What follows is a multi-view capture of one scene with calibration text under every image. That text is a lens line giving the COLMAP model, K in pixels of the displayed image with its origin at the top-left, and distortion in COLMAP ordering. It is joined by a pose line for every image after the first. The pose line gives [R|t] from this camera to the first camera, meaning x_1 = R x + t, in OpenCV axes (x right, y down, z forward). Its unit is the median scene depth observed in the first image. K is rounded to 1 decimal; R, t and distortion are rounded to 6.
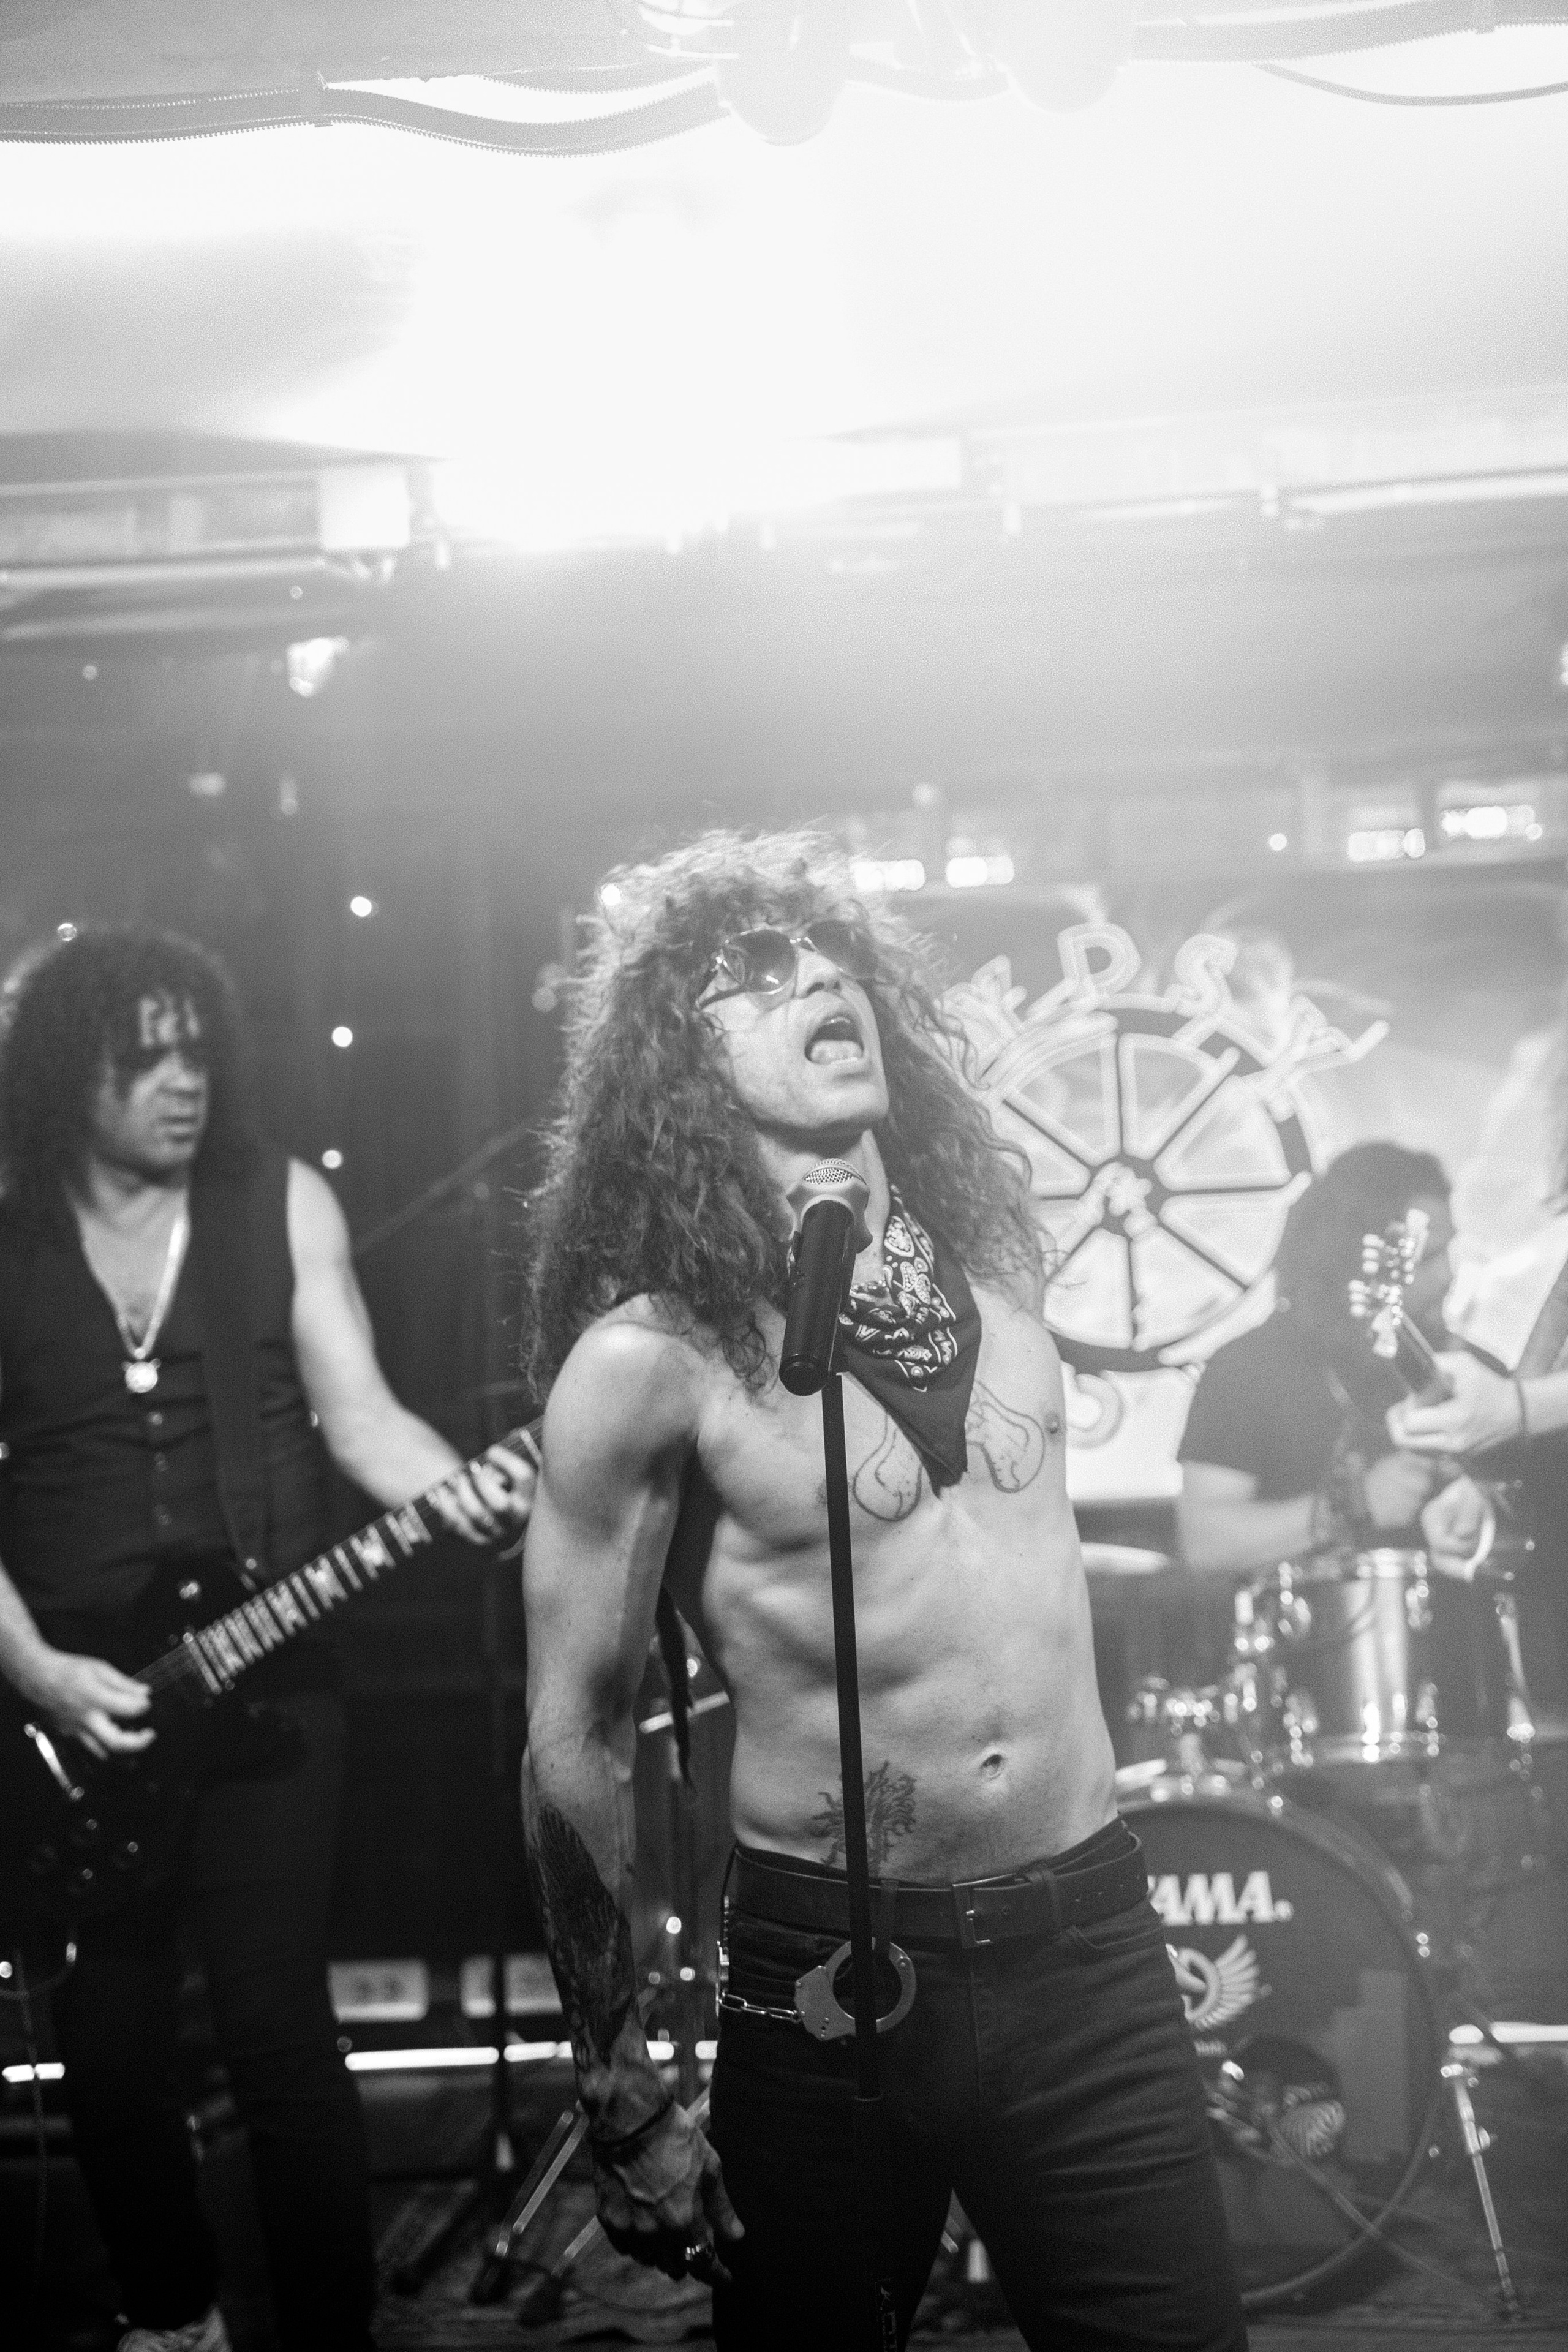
lens RADIAL K [[4781.3, 0, 831.8], [0, 4781.3, 1123.8], [0, 0, 1]] dist [0.365174, 0.398228]
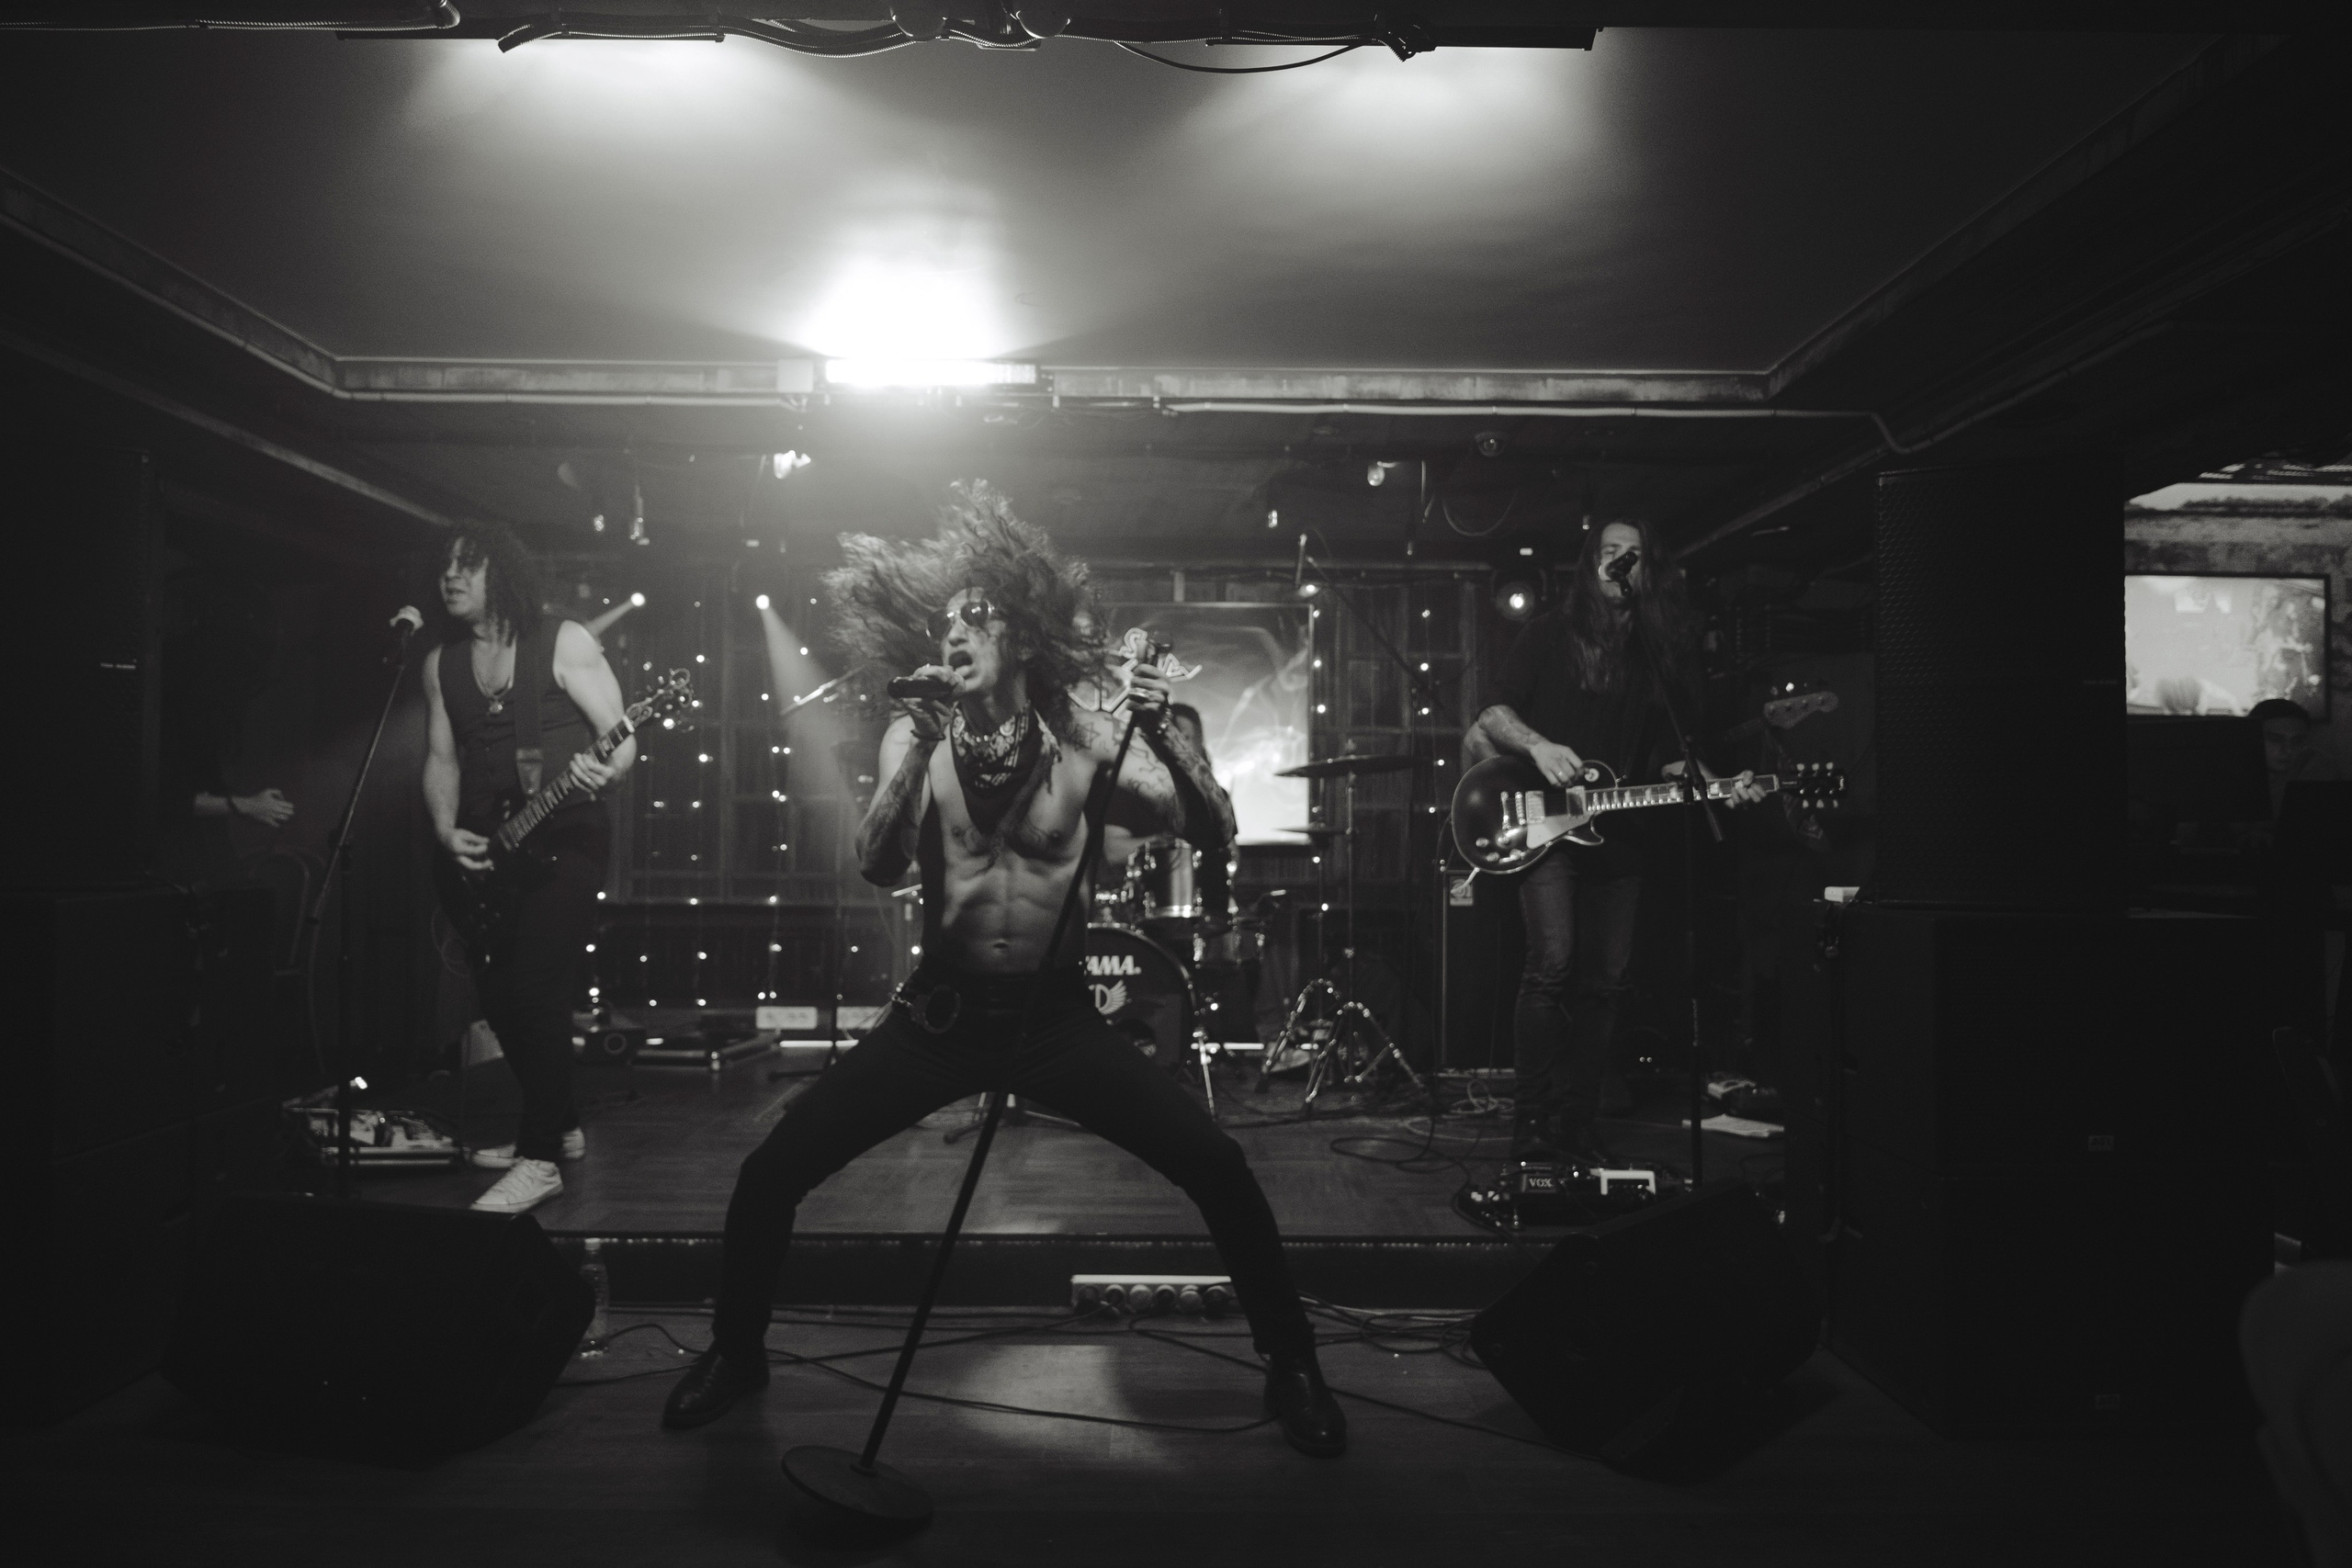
lens RADIAL K [[1543.4, 0, 1225.8], [0, 1543.4, 829.1], [0, 0, 1]] dist [-0.001261, 0.000586]
pose [[0.992402, 0.053602, 0.110751, 0.044142], [-0.049400, 0.997964, -0.040352, 0.116905], [-0.112688, 0.034574, 0.993029, 0.172889]]
